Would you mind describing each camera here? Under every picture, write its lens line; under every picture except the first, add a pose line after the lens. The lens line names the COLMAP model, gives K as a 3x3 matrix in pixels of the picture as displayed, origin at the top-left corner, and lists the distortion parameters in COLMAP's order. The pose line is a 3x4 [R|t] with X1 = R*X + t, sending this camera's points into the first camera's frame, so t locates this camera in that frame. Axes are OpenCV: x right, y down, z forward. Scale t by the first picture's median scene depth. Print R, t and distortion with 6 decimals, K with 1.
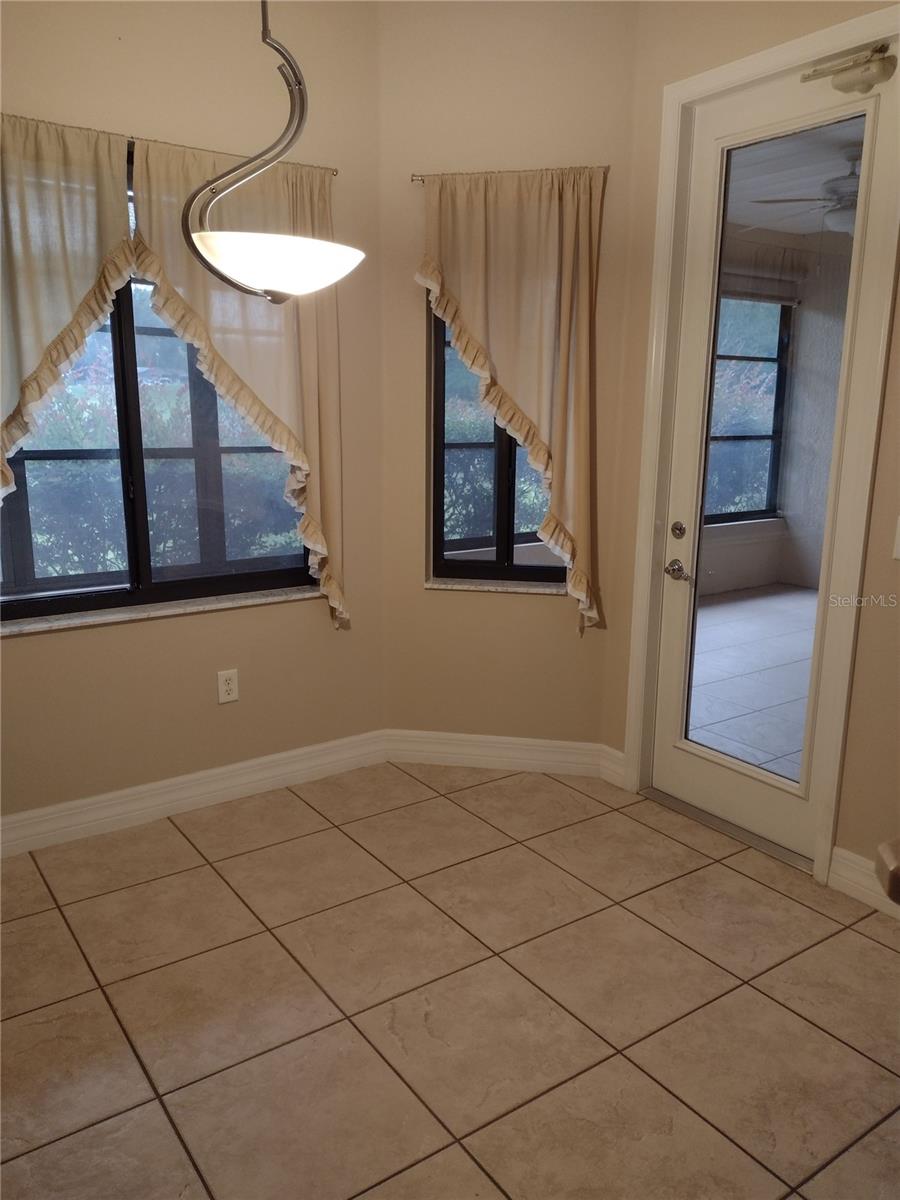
lens RADIAL K [[915.2, 0, 447.1], [0, 915.2, 598.6], [0, 0, 1]] dist [0.119110, -0.198455]
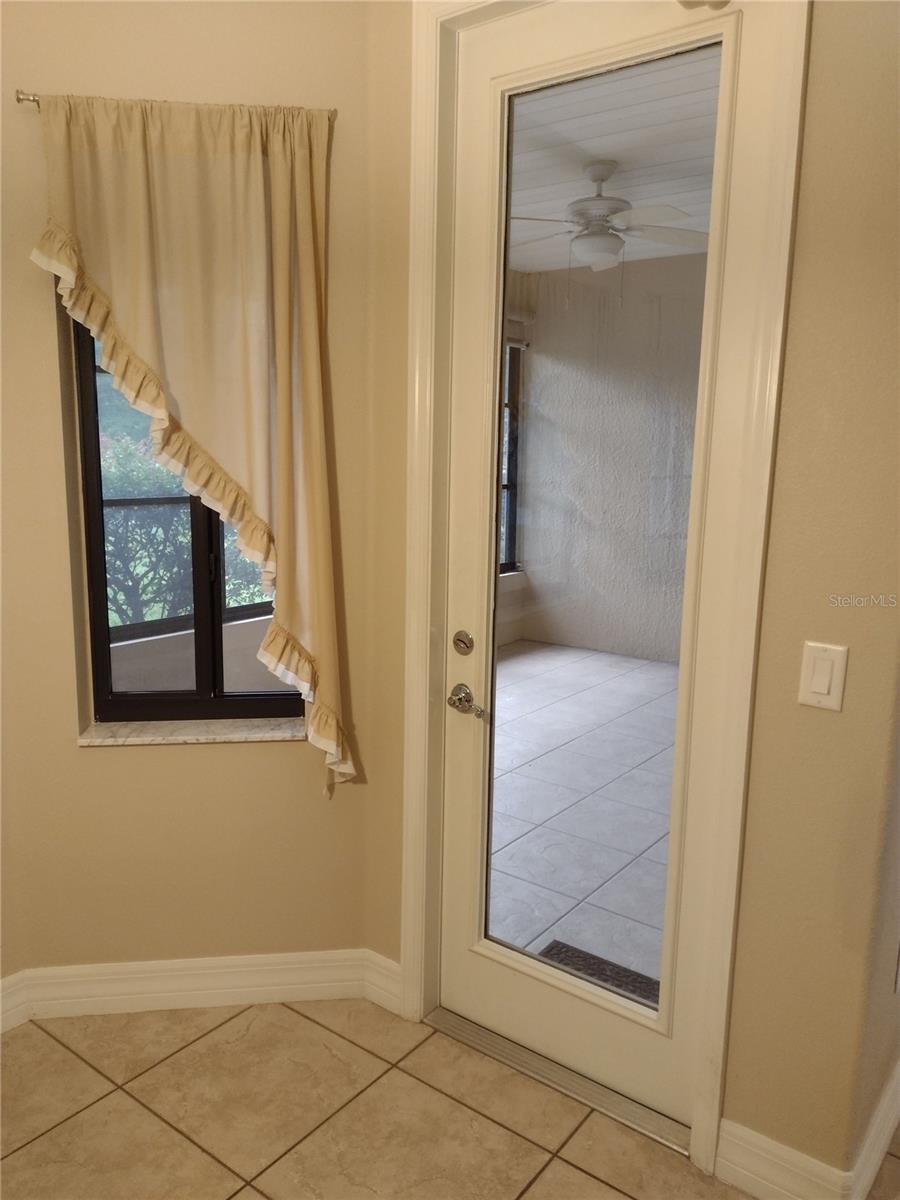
lens RADIAL K [[913.4, 0, 451.9], [0, 913.4, 602.7], [0, 0, 1]] dist [0.061161, -0.078036]
pose [[0.953730, -0.043754, 0.297463, 0.038289], [0.054192, 0.998167, -0.026932, -0.084023], [-0.295739, 0.041806, 0.954353, 0.335816]]
